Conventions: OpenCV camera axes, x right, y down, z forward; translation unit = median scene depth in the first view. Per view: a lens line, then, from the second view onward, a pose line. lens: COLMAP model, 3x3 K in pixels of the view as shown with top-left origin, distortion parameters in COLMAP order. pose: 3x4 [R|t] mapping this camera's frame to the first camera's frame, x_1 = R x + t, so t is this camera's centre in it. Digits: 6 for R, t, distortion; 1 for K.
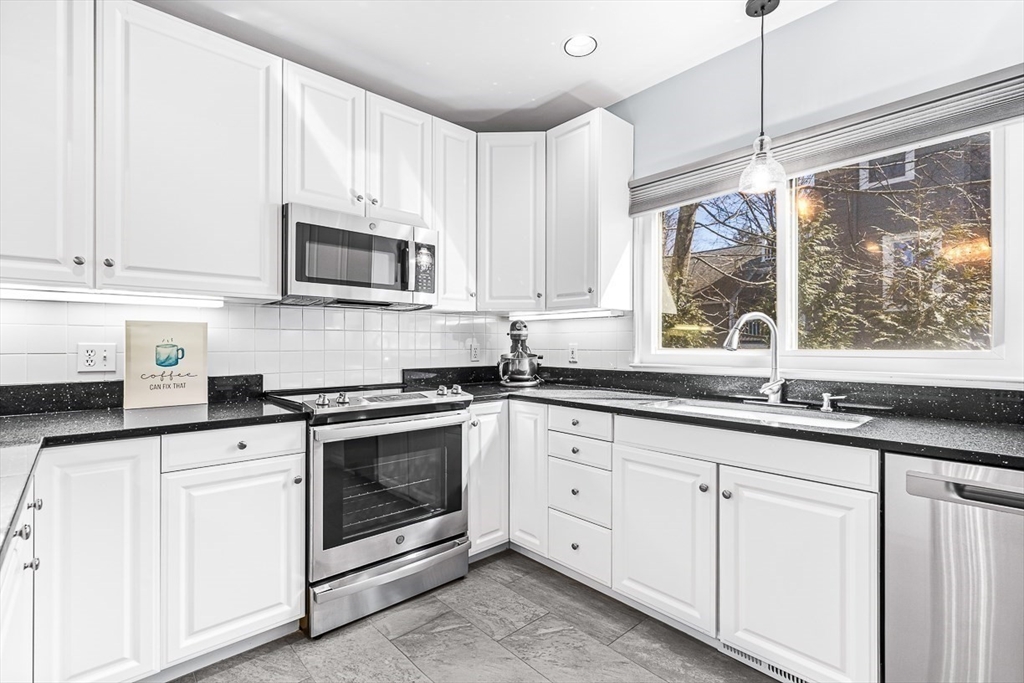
lens RADIAL K [[467.7, 0, 516.3], [0, 467.7, 342.5], [0, 0, 1]] dist [0.001909, 0.000521]
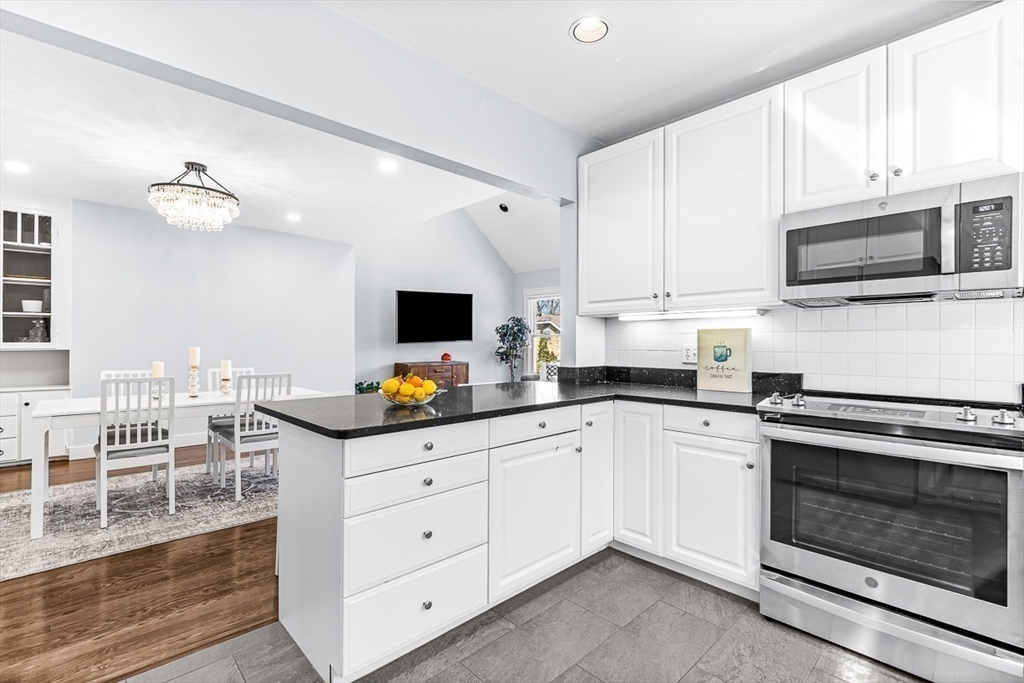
lens RADIAL K [[467.7, 0, 520.4], [0, 467.7, 340.5], [0, 0, 1]] dist [0.001909, 0.000521]
pose [[0.035828, -0.005909, -0.999340, 0.556231], [0.004303, 0.999974, -0.005759, -0.004722], [0.999349, -0.004094, 0.035853, 0.345396]]
